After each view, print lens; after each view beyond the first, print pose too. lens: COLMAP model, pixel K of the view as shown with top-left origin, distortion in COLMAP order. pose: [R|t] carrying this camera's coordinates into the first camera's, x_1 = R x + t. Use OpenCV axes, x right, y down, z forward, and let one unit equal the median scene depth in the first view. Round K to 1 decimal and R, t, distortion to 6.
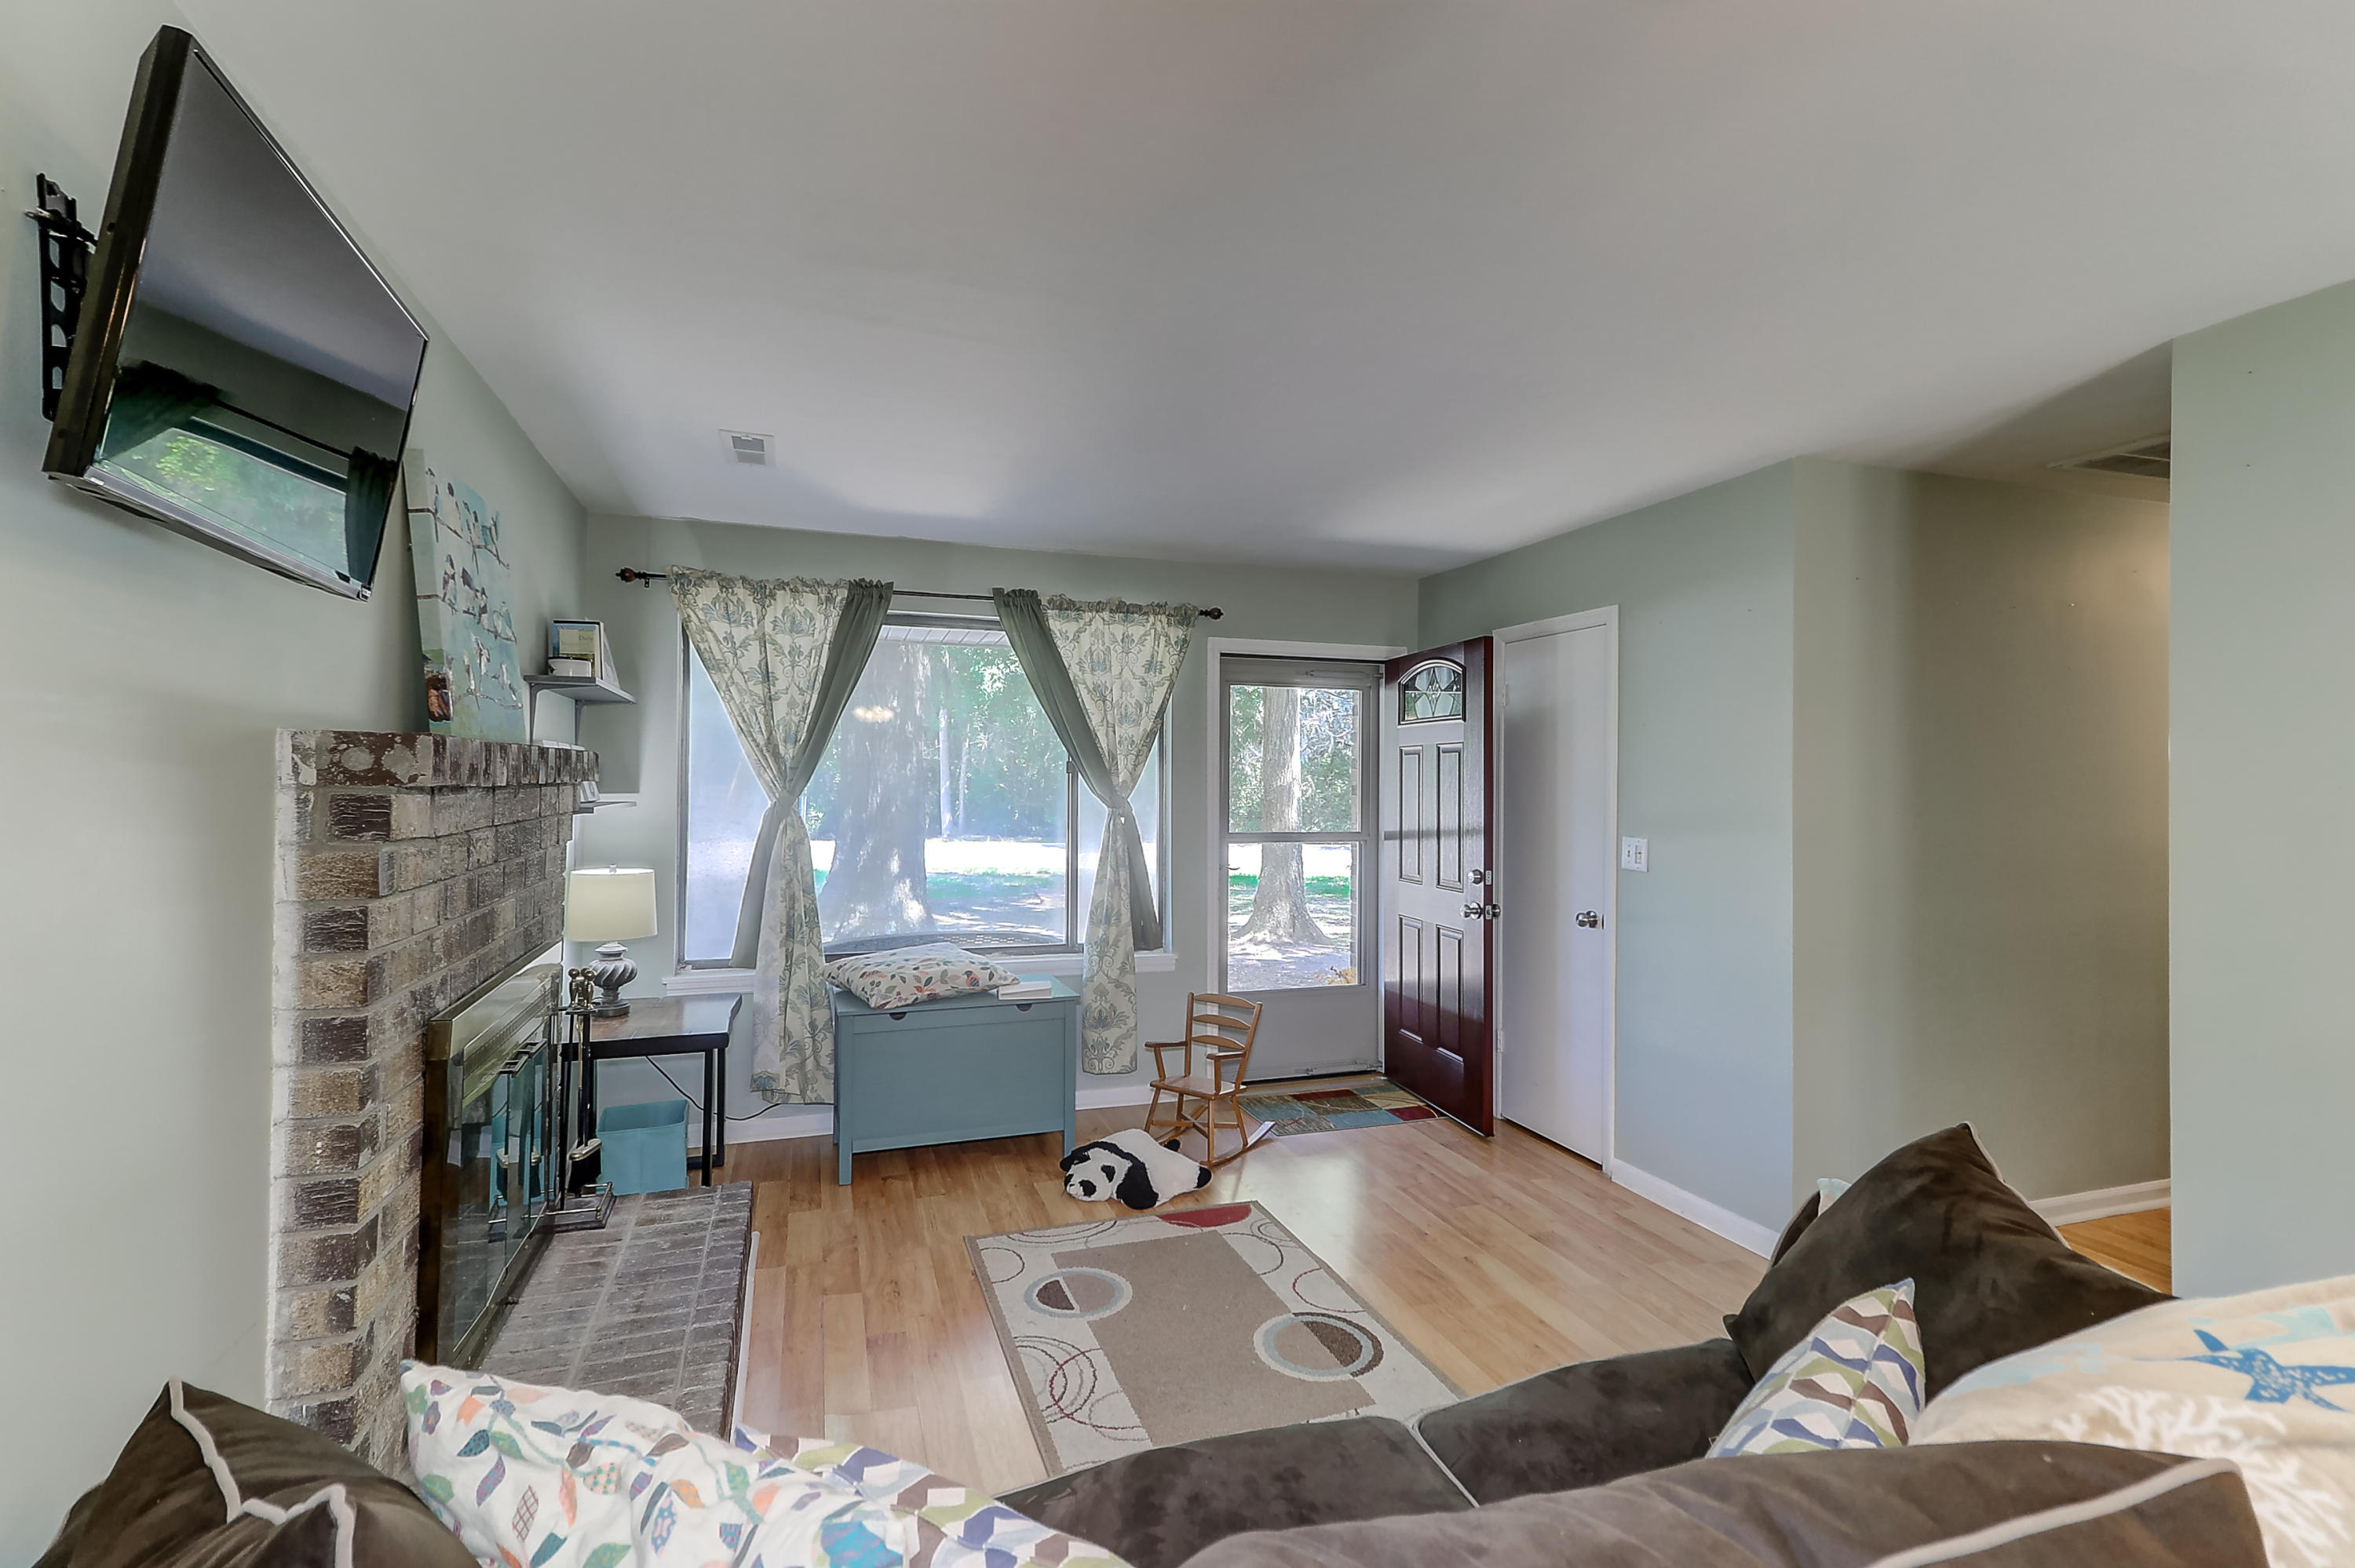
lens RADIAL K [[1066.5, 0, 1163.7], [0, 1066.5, 778.7], [0, 0, 1]] dist [0.026905, -0.005438]
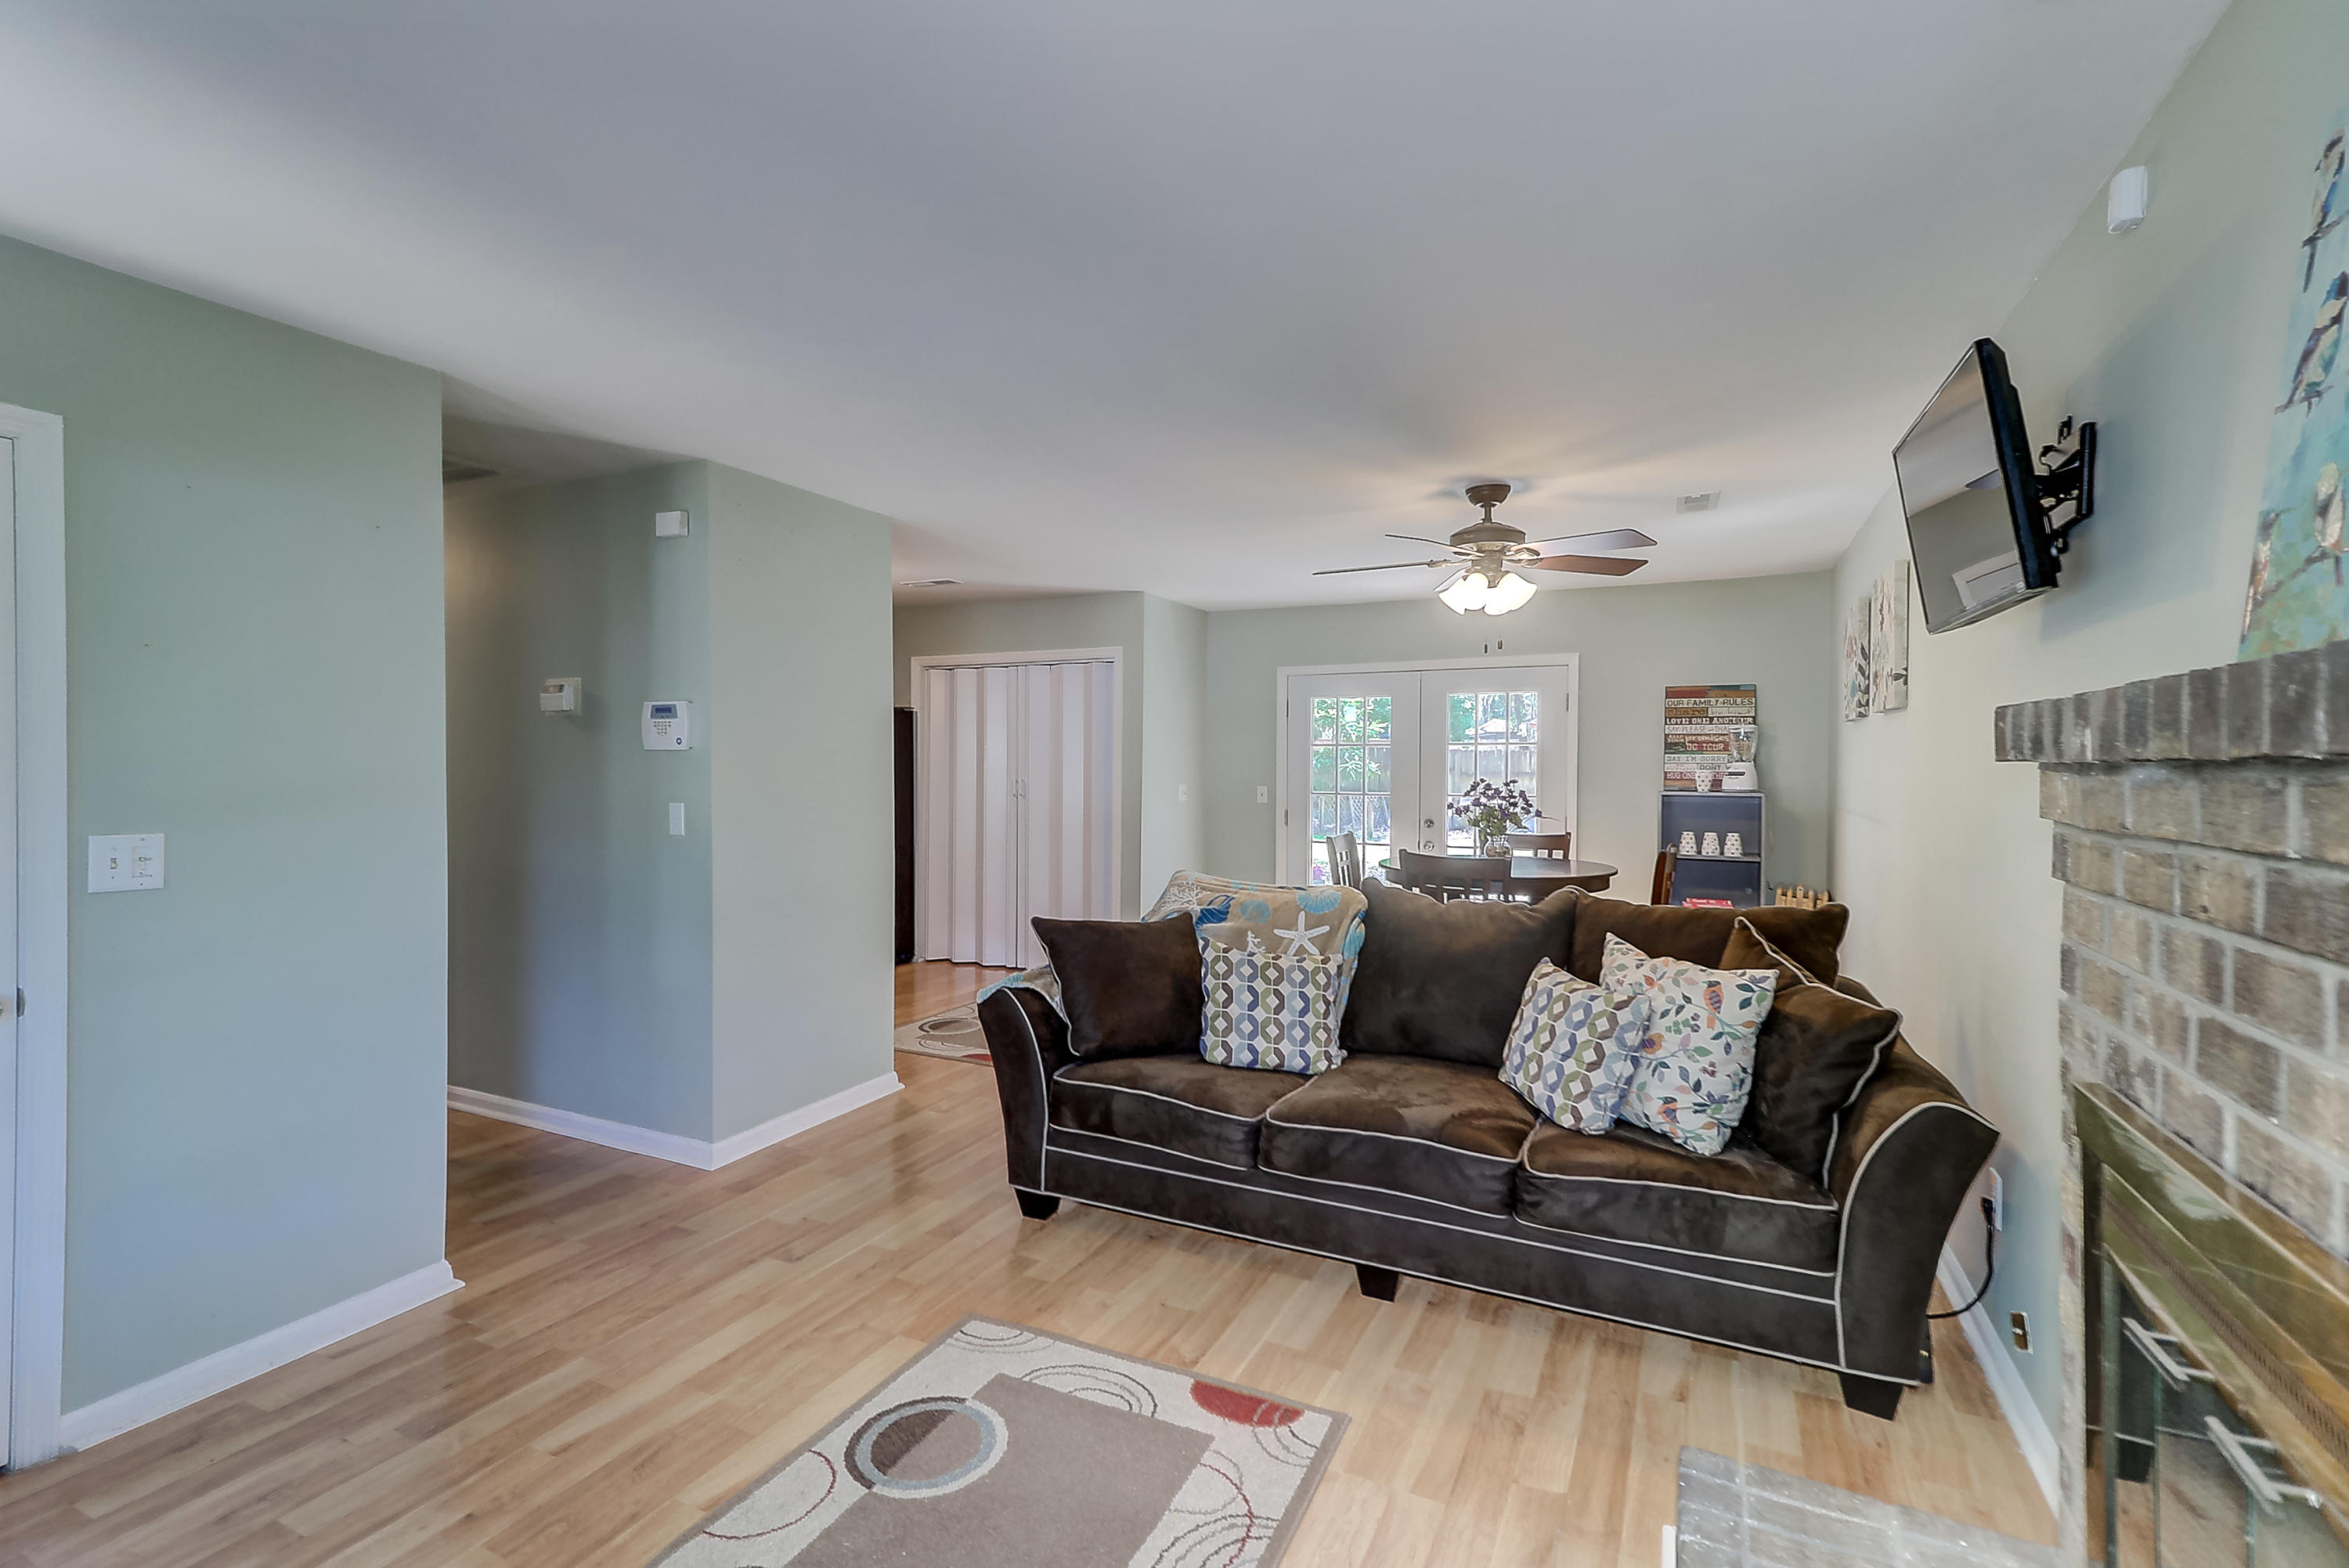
lens RADIAL K [[1074.7, 0, 1157.6], [0, 1074.7, 776.1], [0, 0, 1]] dist [0.020157, -0.000210]
pose [[-0.704090, -0.020432, 0.709817, -0.356957], [-0.011308, 0.999782, 0.017563, 0.004899], [-0.710021, 0.004339, -0.704167, 0.941887]]
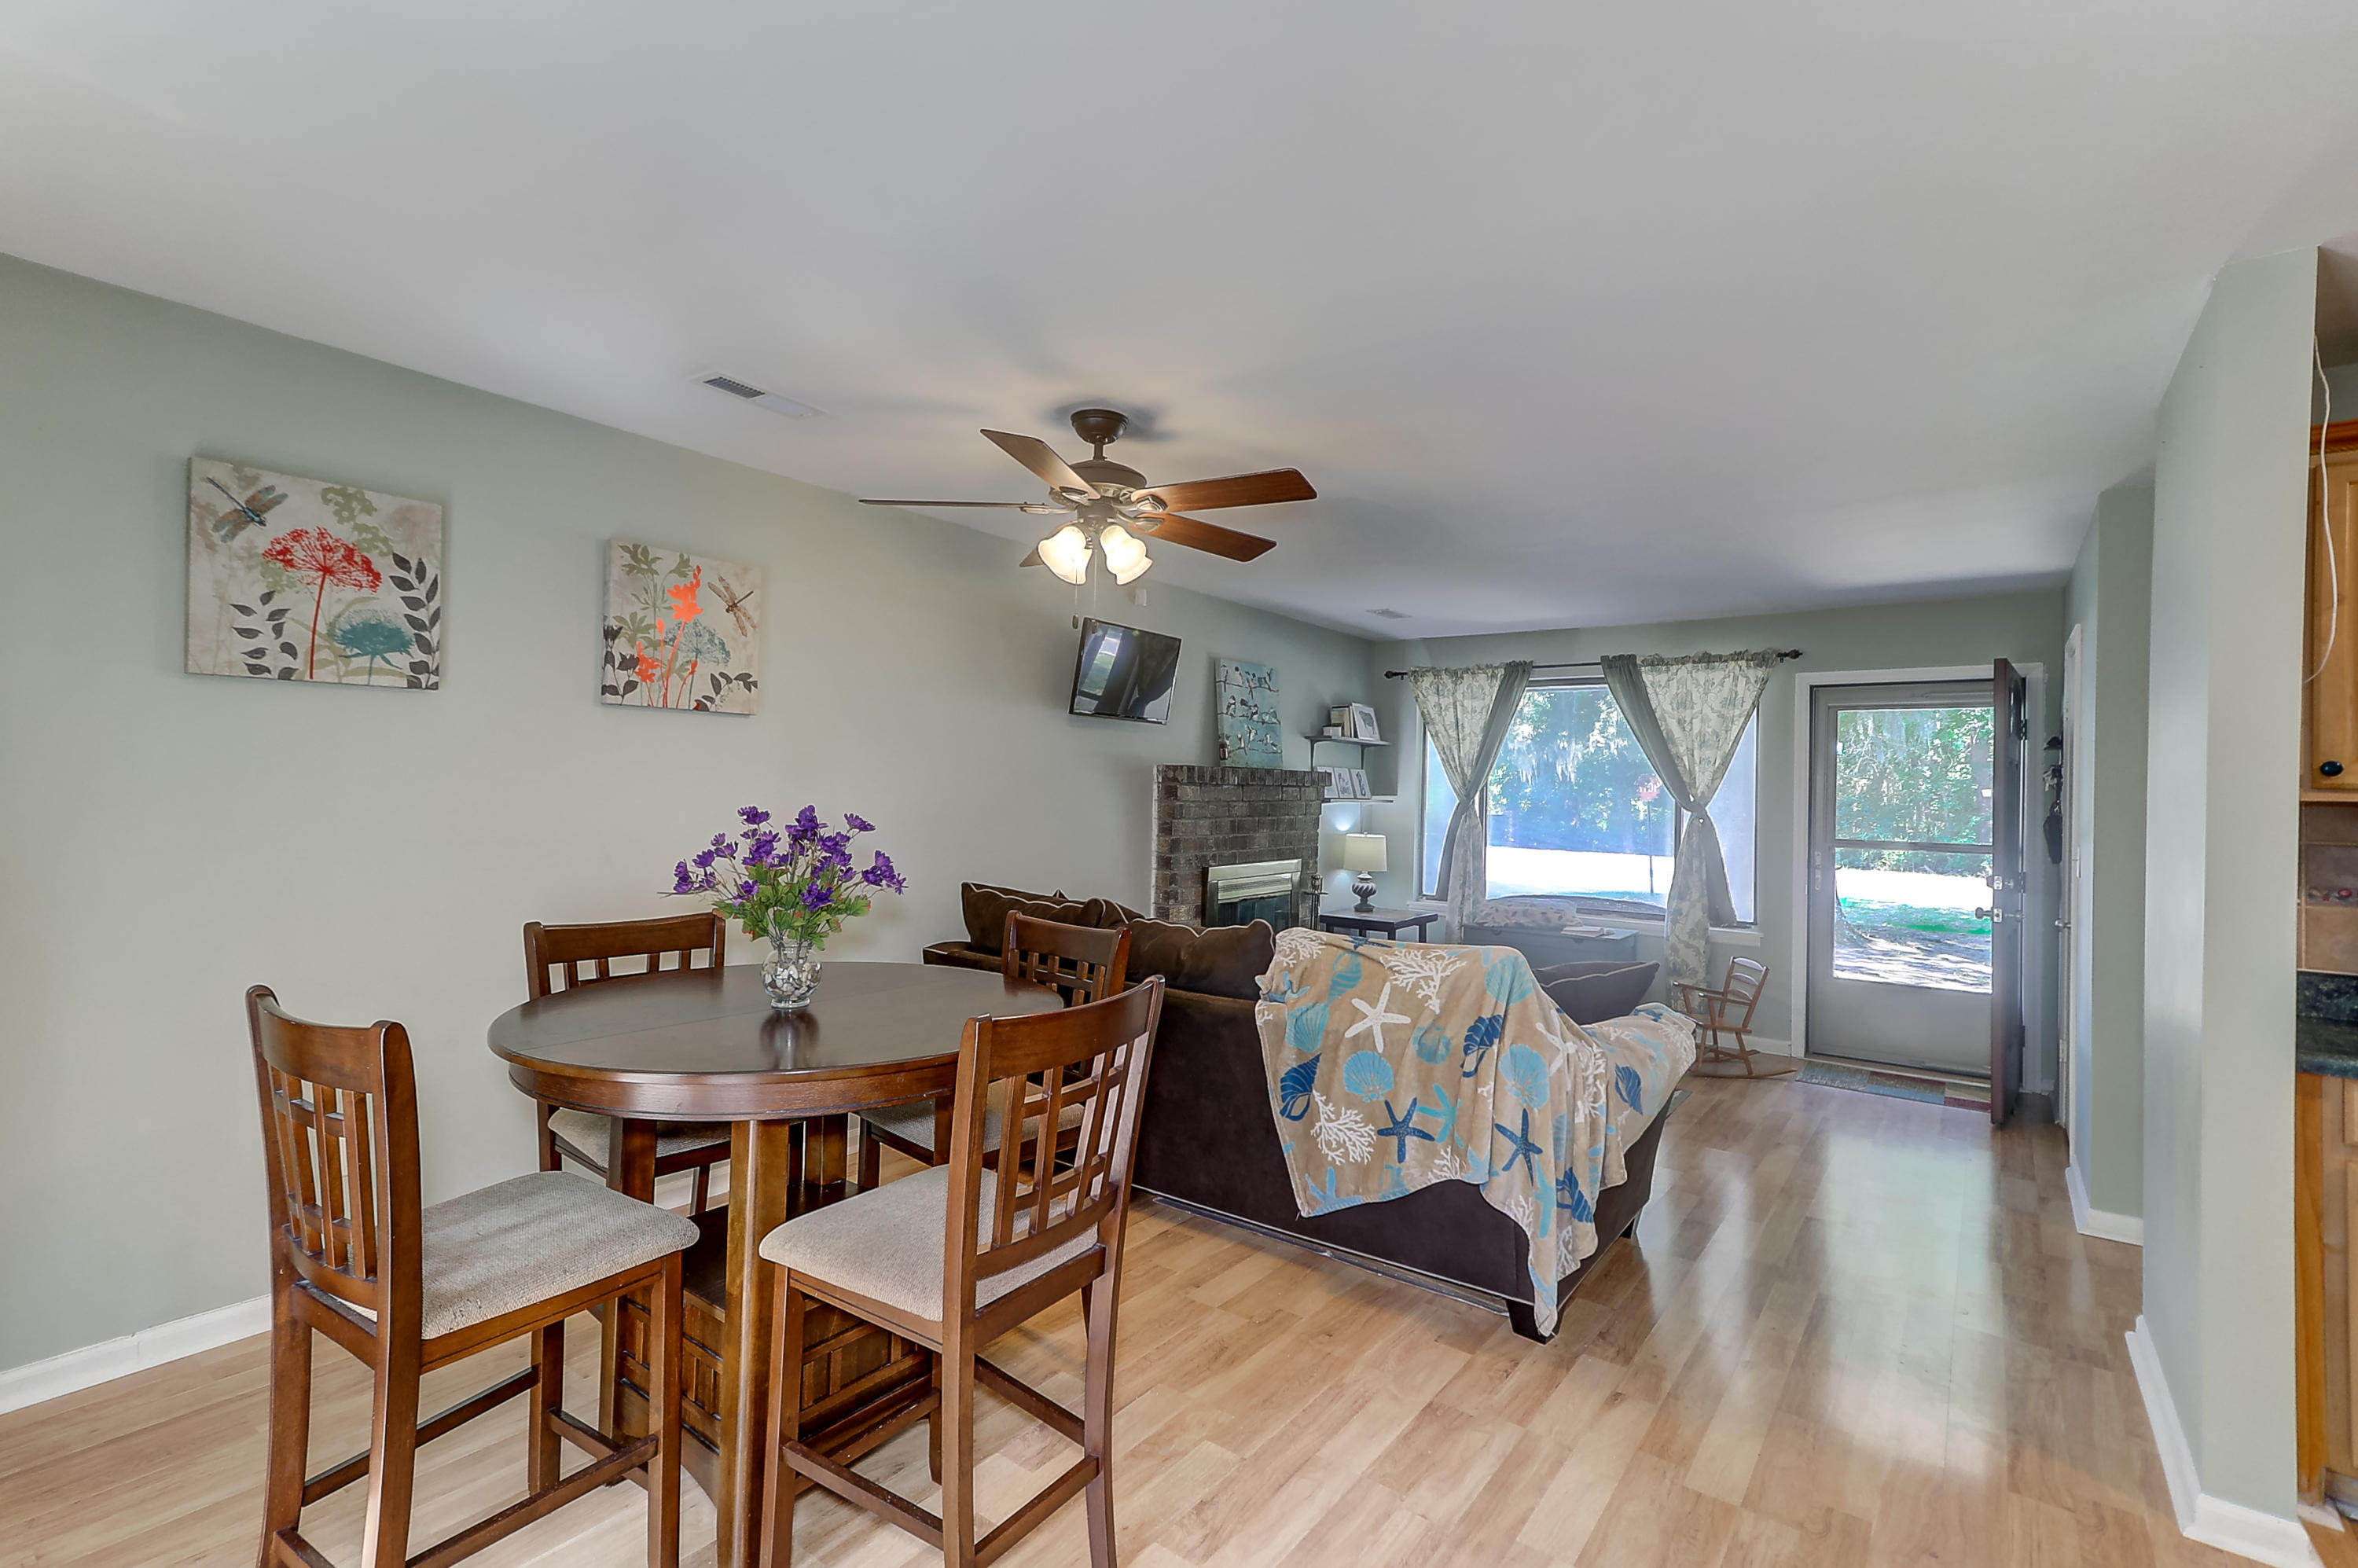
lens RADIAL K [[1068.0, 0, 1165.2], [0, 1068.0, 778.6], [0, 0, 1]] dist [0.026905, -0.005438]
pose [[0.562508, -0.002564, -0.826788, 0.750684], [-0.015468, 0.999788, -0.013624, 0.015867], [0.826647, 0.020452, 0.562349, -0.313395]]
